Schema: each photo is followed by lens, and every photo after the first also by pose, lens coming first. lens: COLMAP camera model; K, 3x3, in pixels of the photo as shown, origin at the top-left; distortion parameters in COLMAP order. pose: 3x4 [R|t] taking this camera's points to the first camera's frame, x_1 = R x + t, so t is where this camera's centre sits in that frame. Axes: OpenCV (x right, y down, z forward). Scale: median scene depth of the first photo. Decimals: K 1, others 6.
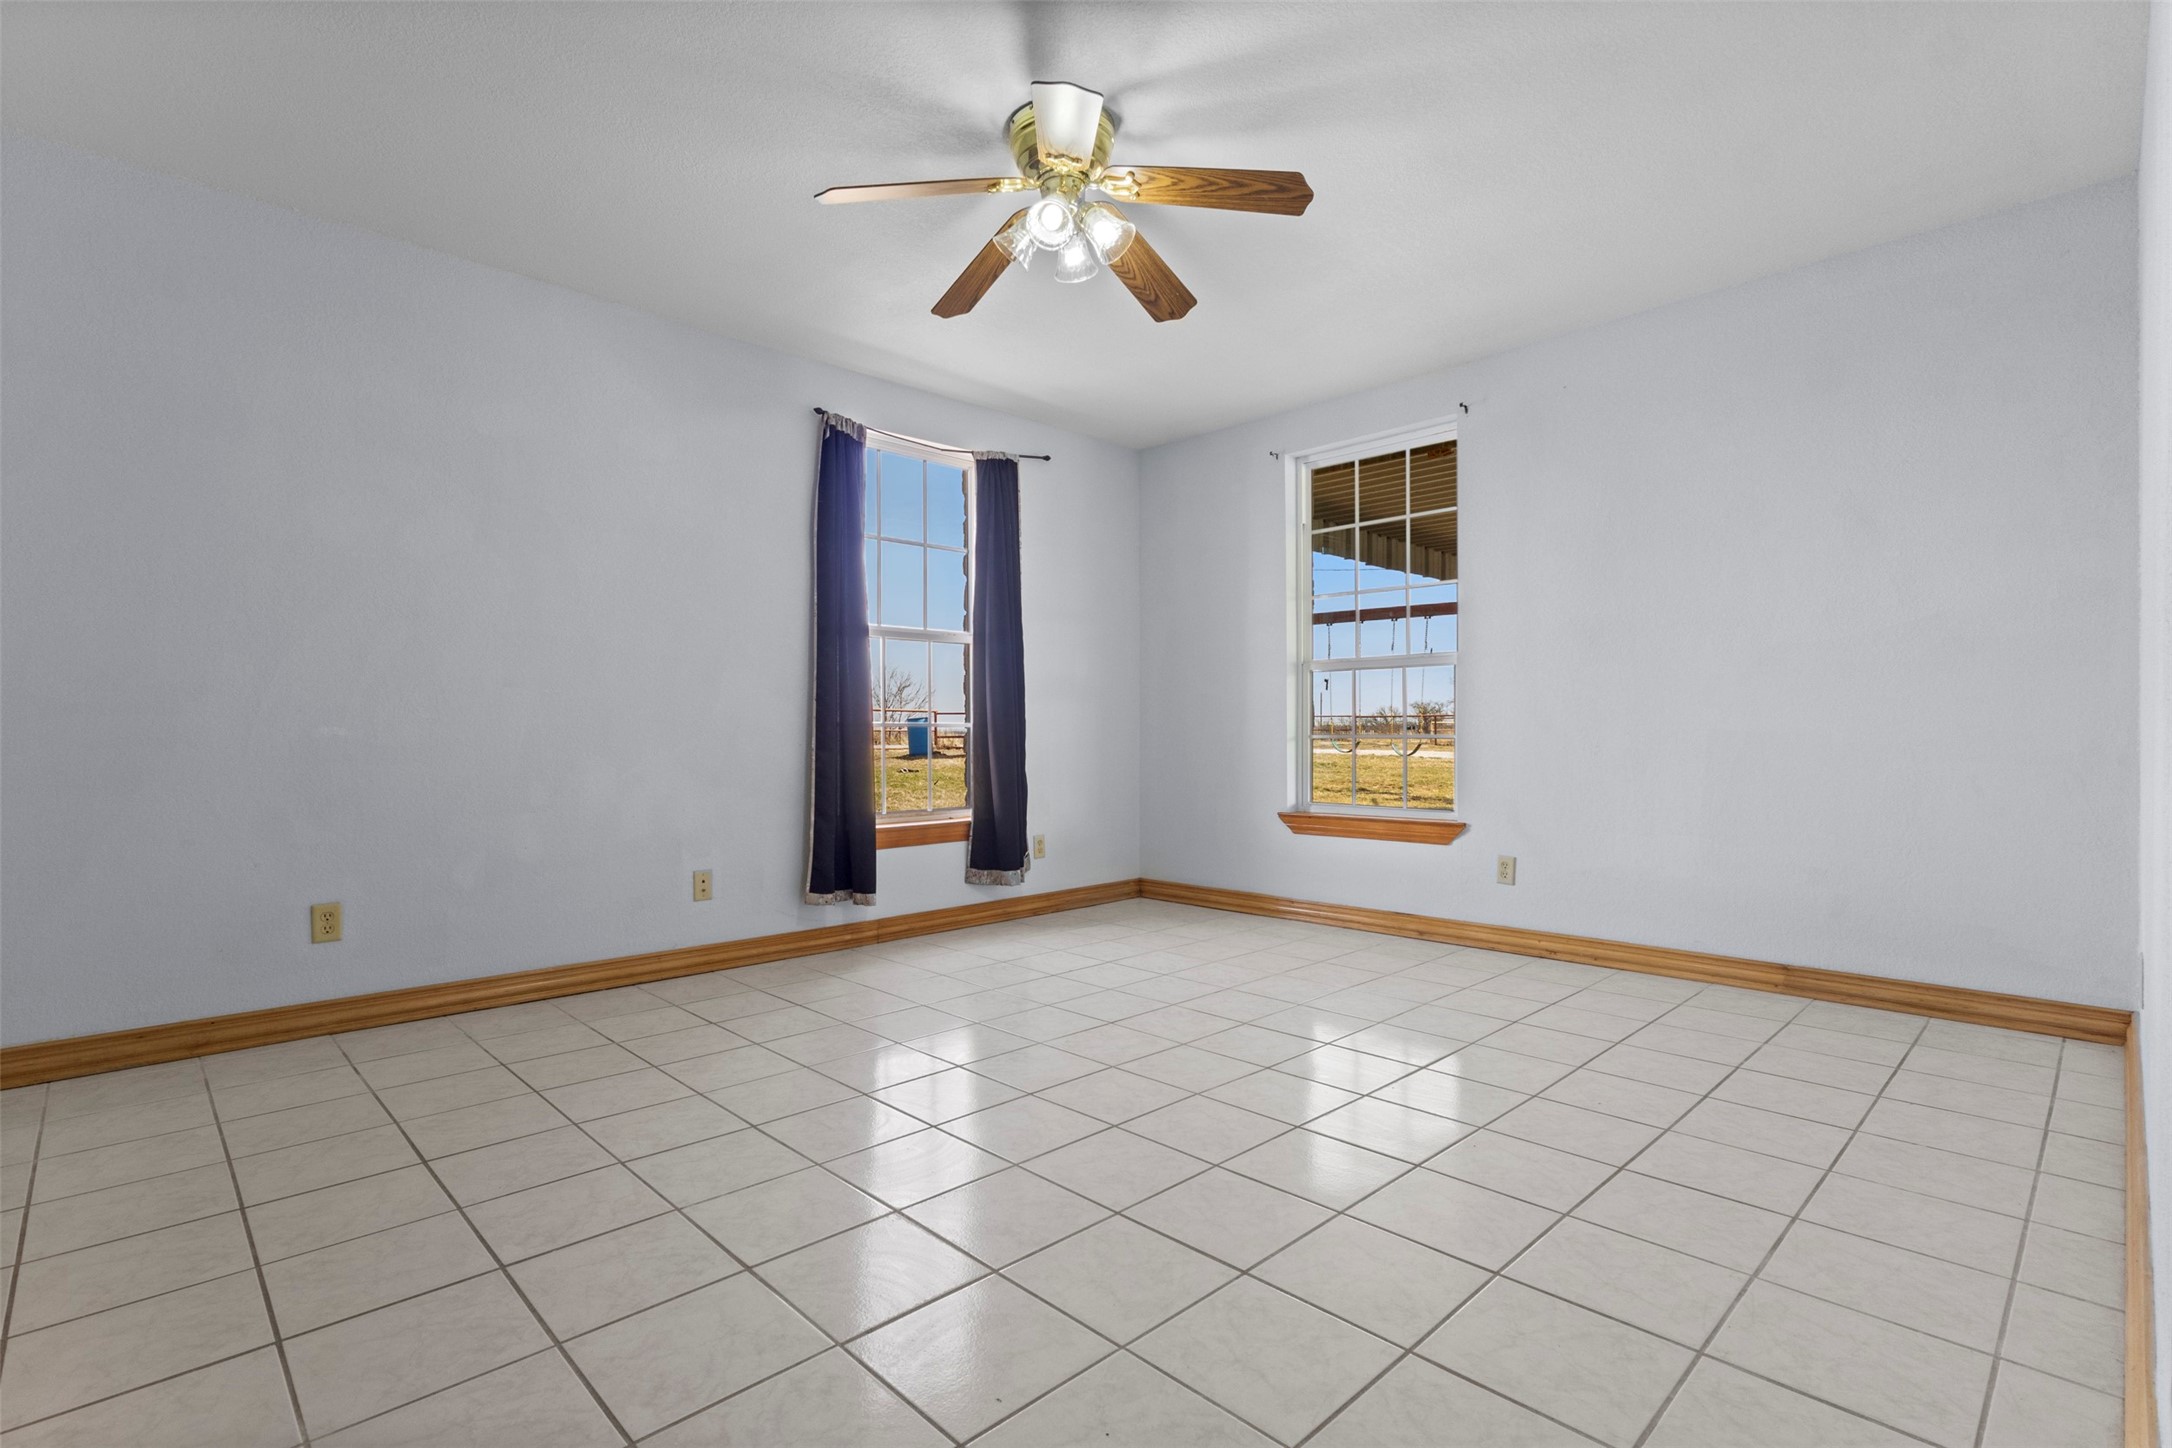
lens RADIAL K [[1000.7, 0, 1086.0], [0, 1000.7, 724.0], [0, 0, 1]] dist [-0.001423, 0.012692]
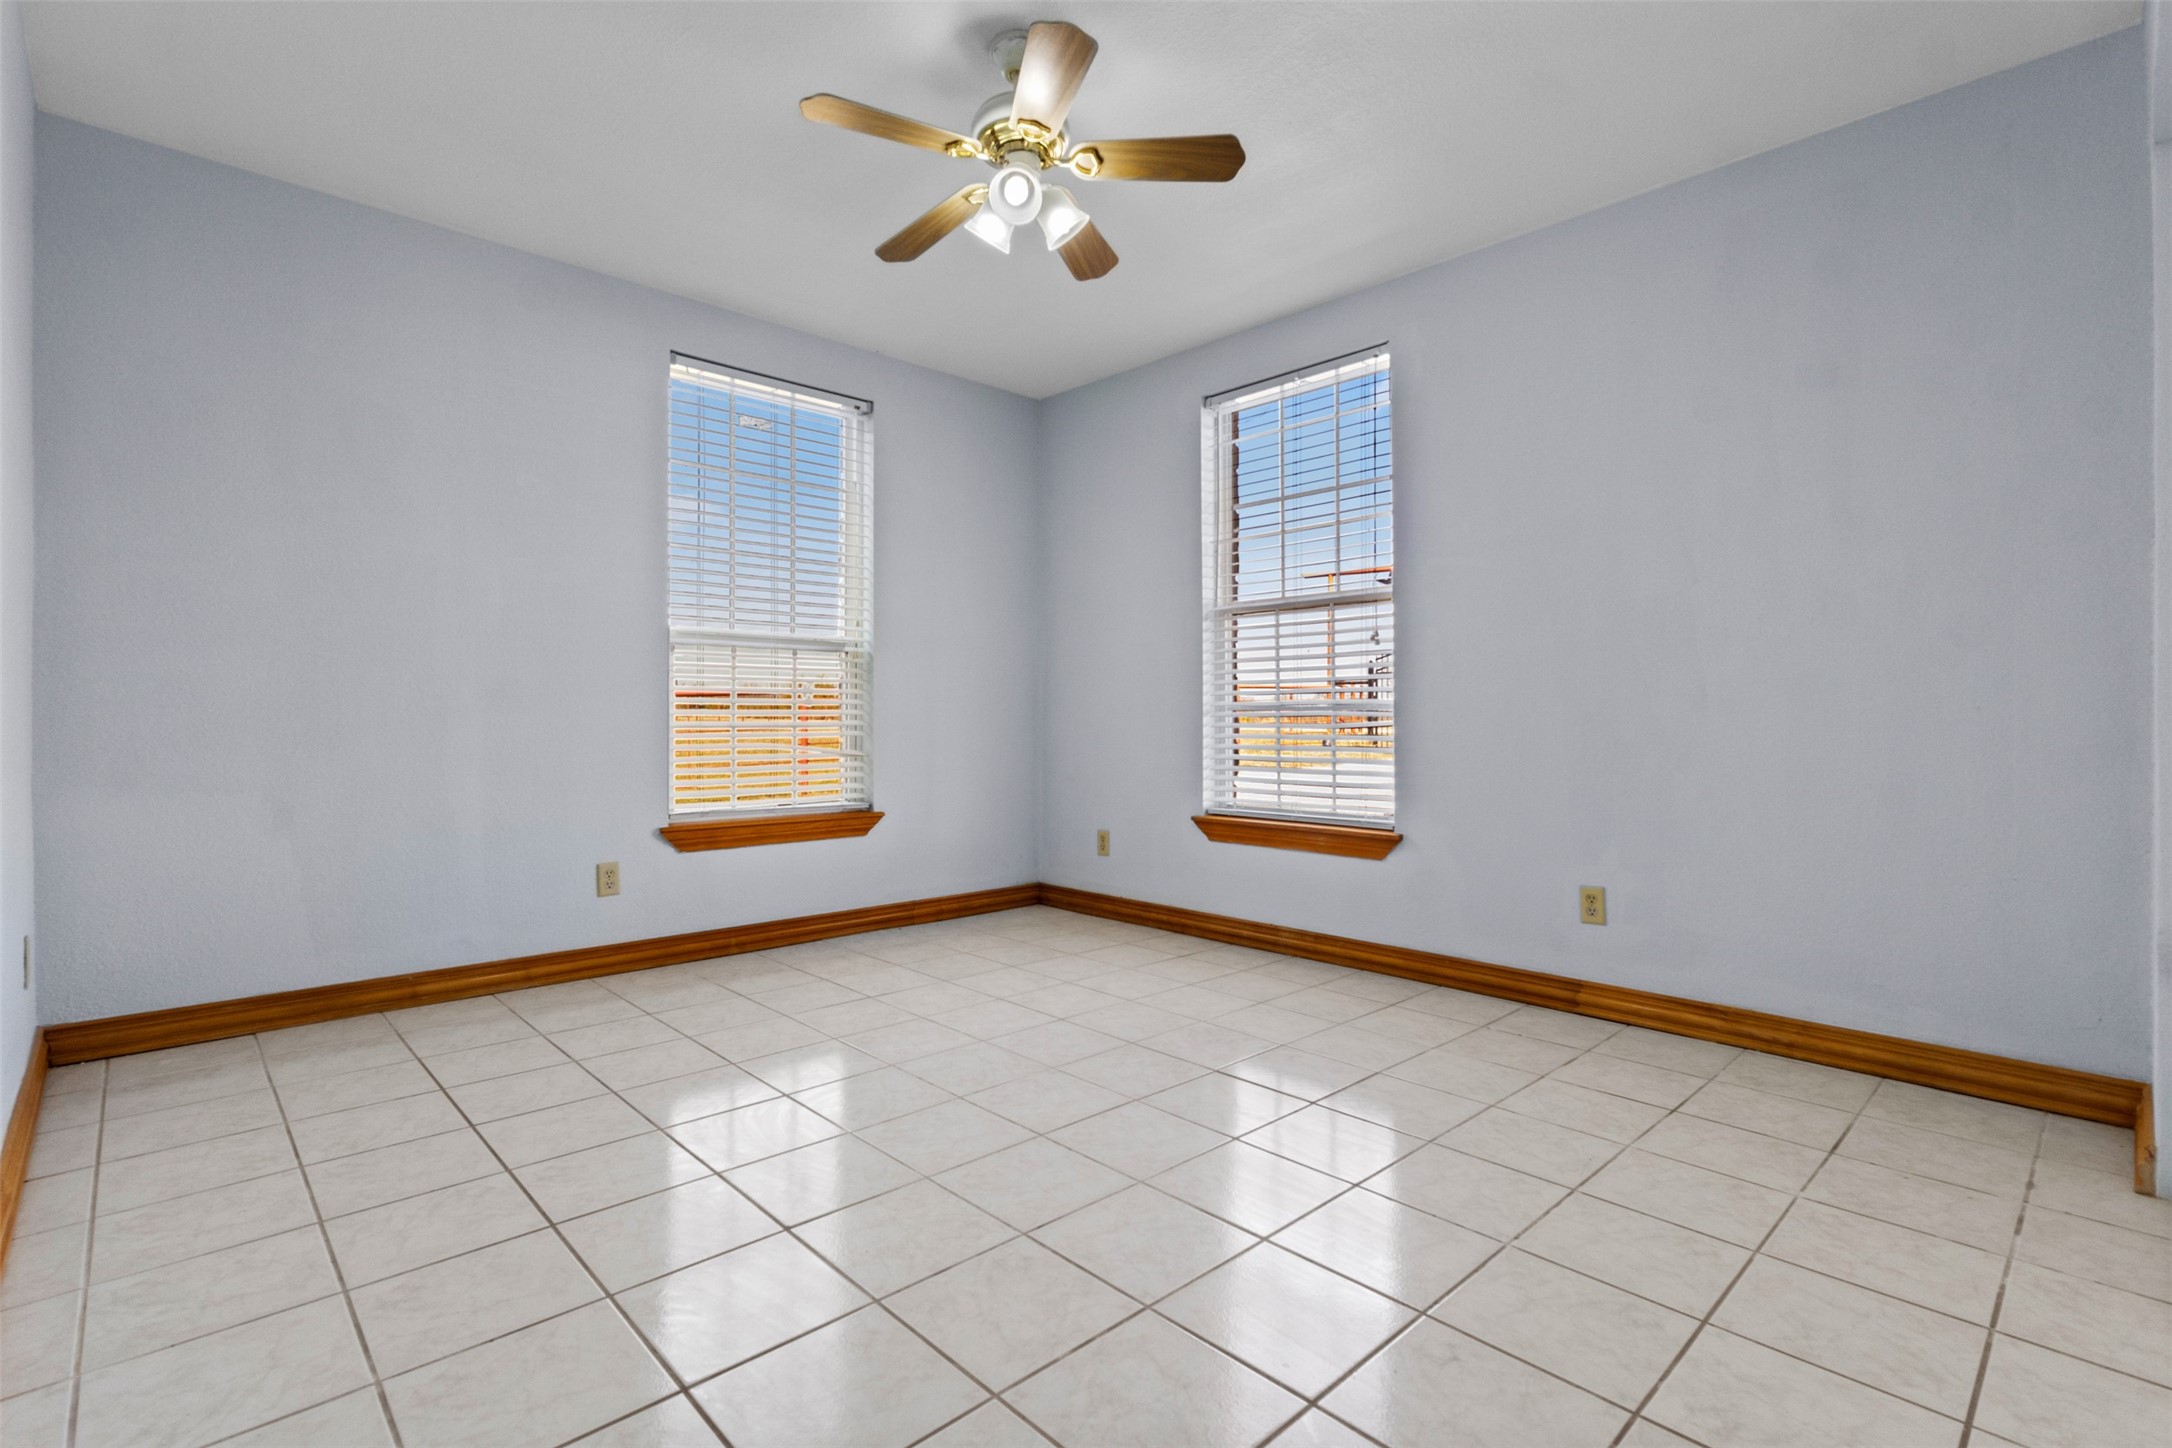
lens RADIAL K [[931.1, 0, 1086.0], [0, 931.1, 724.0], [0, 0, 1]] dist [-0.002210, -0.000638]
pose [[0.998956, -0.004243, -0.045493, 0.116796], [0.004496, 0.999975, 0.005460, 0.001684], [0.045469, -0.005659, 0.998950, 0.112433]]
